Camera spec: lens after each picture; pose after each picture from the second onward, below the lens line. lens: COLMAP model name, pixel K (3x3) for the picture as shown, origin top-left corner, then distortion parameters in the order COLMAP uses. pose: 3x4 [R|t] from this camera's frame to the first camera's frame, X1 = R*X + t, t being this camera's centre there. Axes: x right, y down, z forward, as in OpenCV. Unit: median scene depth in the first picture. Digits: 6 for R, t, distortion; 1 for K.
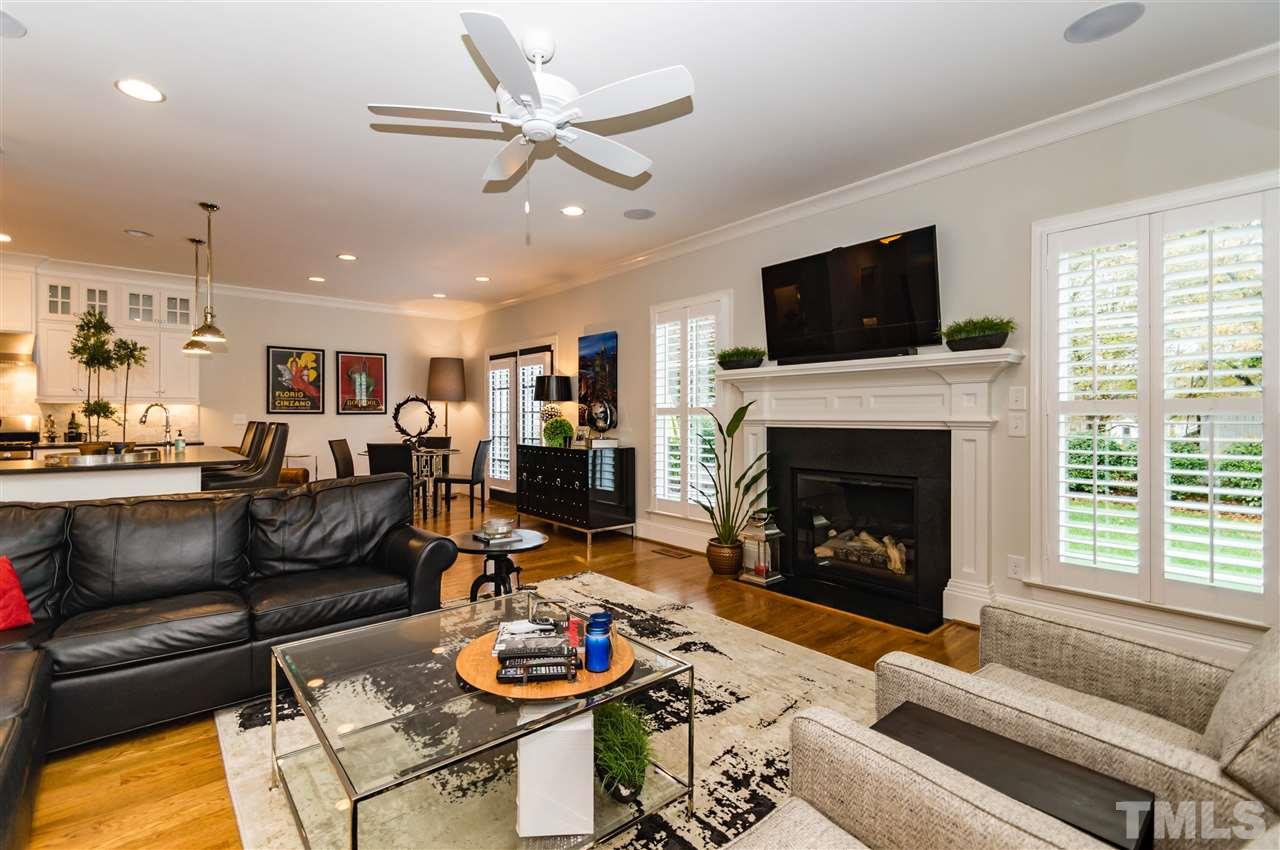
lens RADIAL K [[566.8, 0, 614.6], [0, 566.8, 413.0], [0, 0, 1]] dist [0.002370, 0.000203]
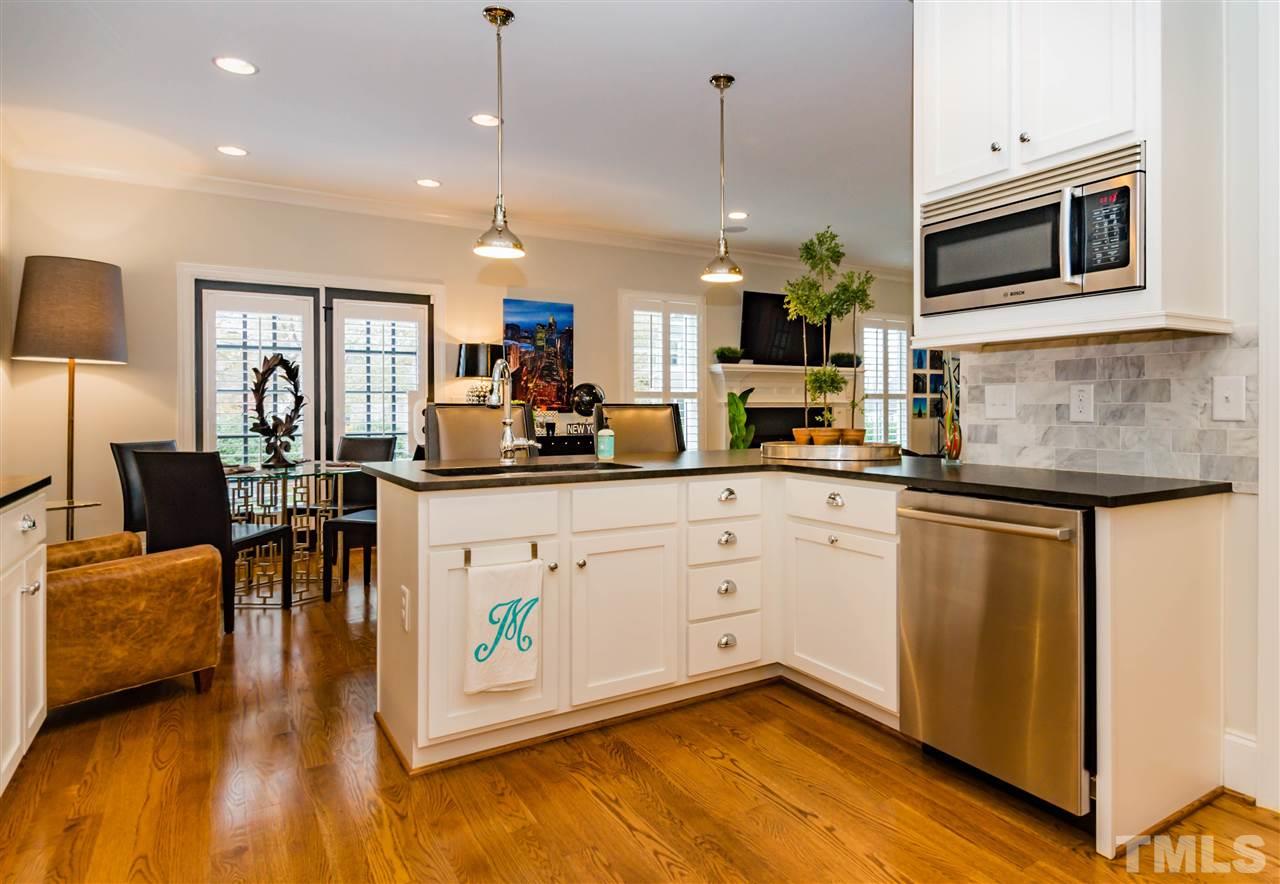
lens RADIAL K [[747.5, 0, 683.5], [0, 747.5, 408.7], [0, 0, 1]] dist [0.000856, -0.012179]
pose [[0.132379, -0.001938, 0.991197, -0.931029], [-0.002739, 0.999994, 0.002321, 0.013956], [-0.991195, -0.003022, 0.132373, 0.544367]]
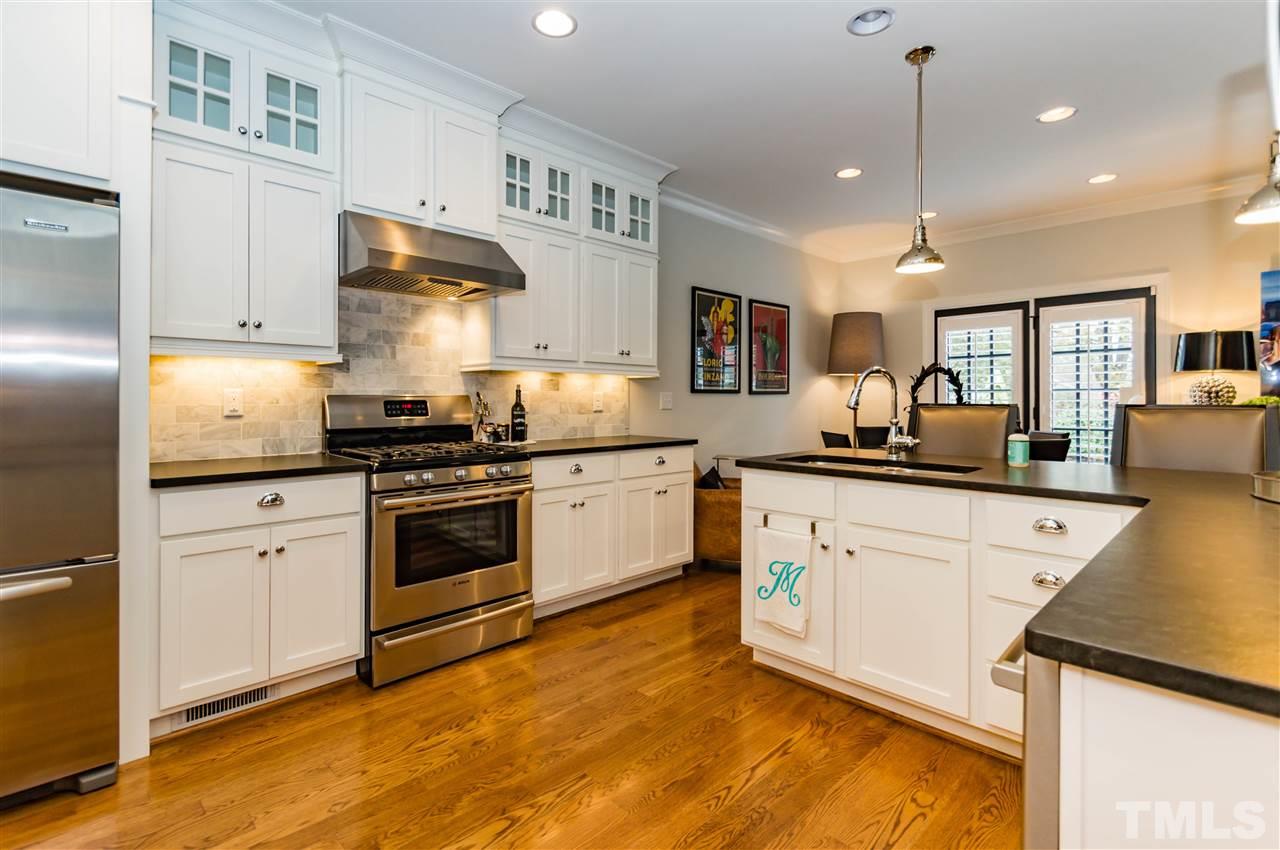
lens RADIAL K [[589.8, 0, 636.0], [0, 589.8, 400.2], [0, 0, 1]] dist [-0.007593, 0.000095]
pose [[0.997982, -0.001187, 0.063488, -0.718340], [0.000920, 0.999991, 0.004229, 0.007480], [-0.063493, -0.004162, 0.997974, 0.338194]]
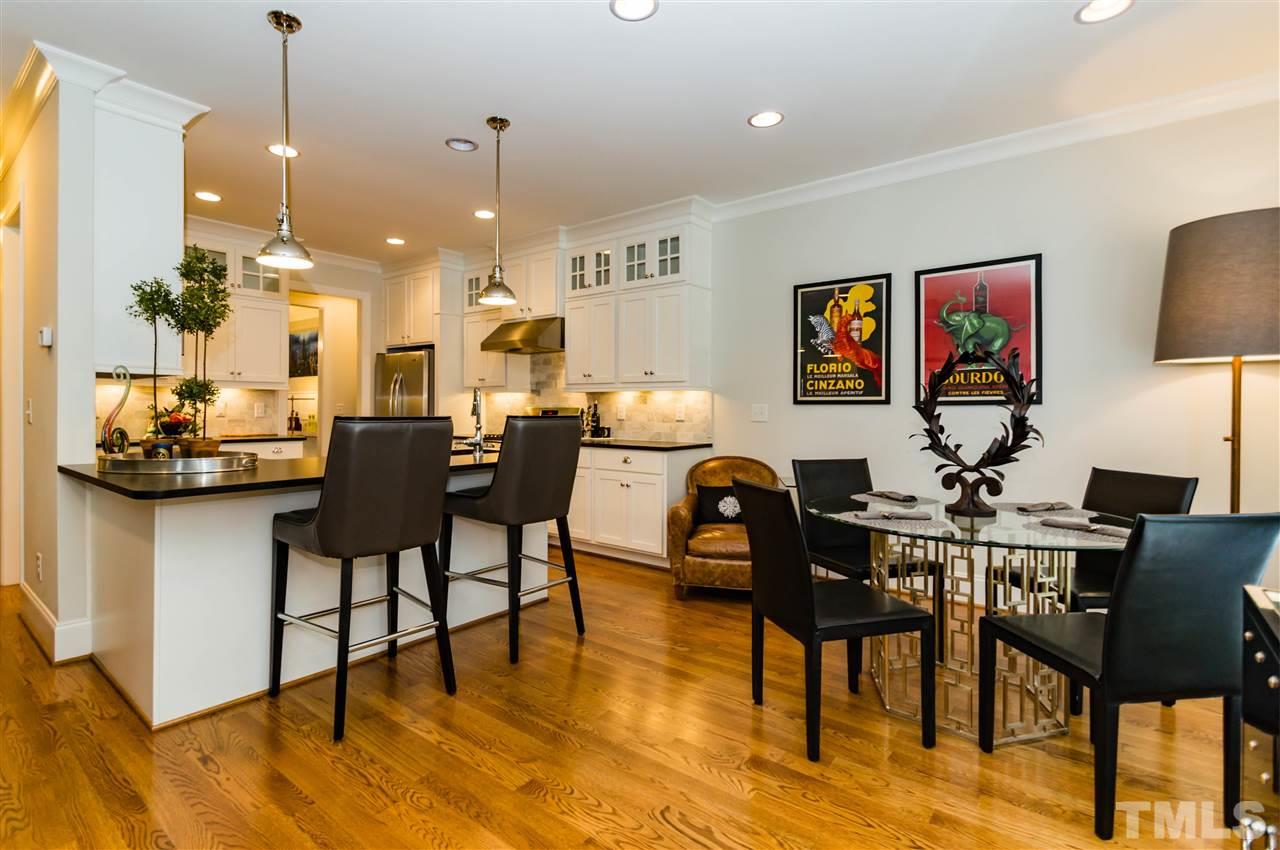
lens RADIAL K [[598.3, 0, 624.1], [0, 598.3, 414.2], [0, 0, 1]] dist [0.001755, 0.000521]
pose [[0.195712, 0.007027, -0.980636, -0.049580], [-0.004132, 0.999971, 0.006340, 0.008693], [0.980653, 0.002811, 0.195735, 0.711819]]
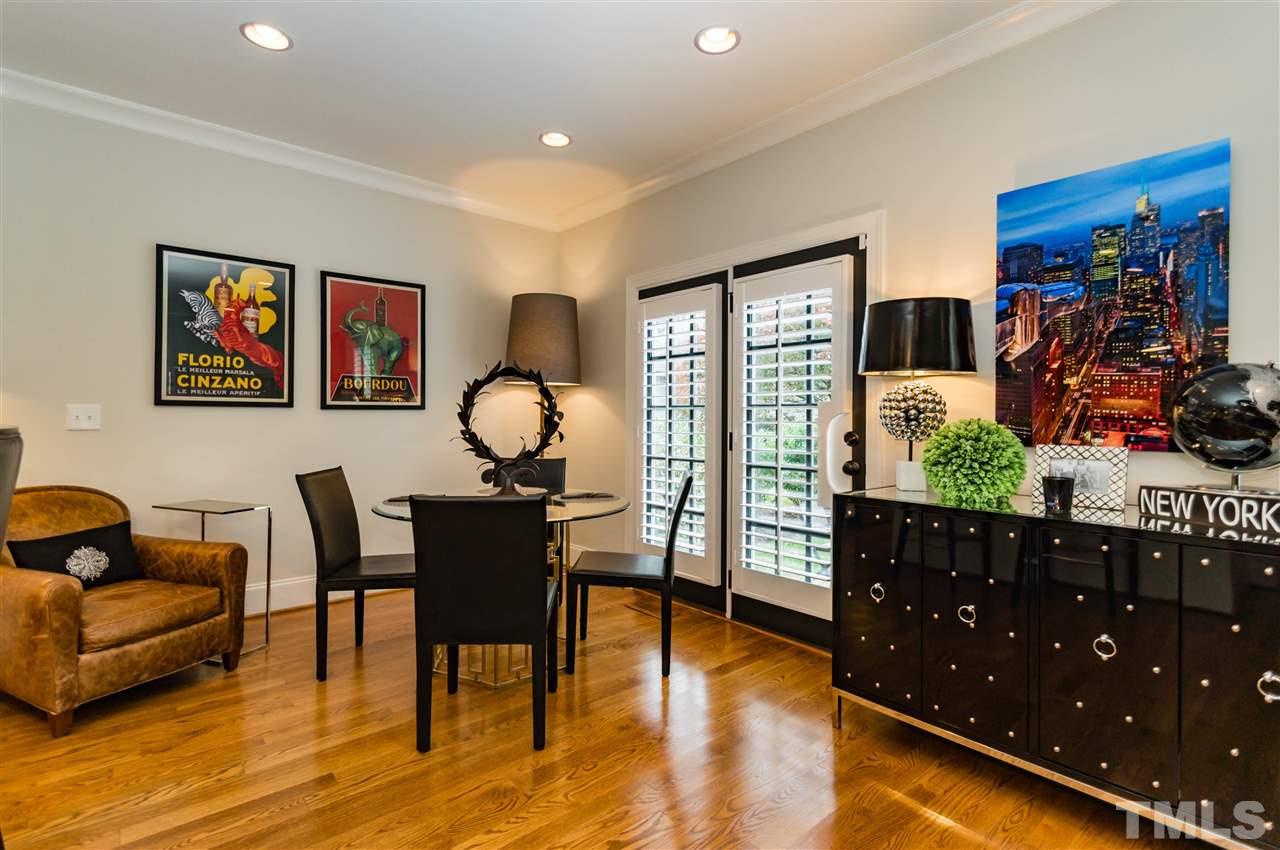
lens RADIAL K [[598.3, 0, 624.1], [0, 598.3, 414.2], [0, 0, 1]] dist [0.001755, 0.000521]
pose [[0.999941, 0.007739, 0.007596, -0.266088], [-0.007717, 0.999966, -0.002921, 0.007041], [-0.007619, 0.002862, 0.999967, 0.551069]]
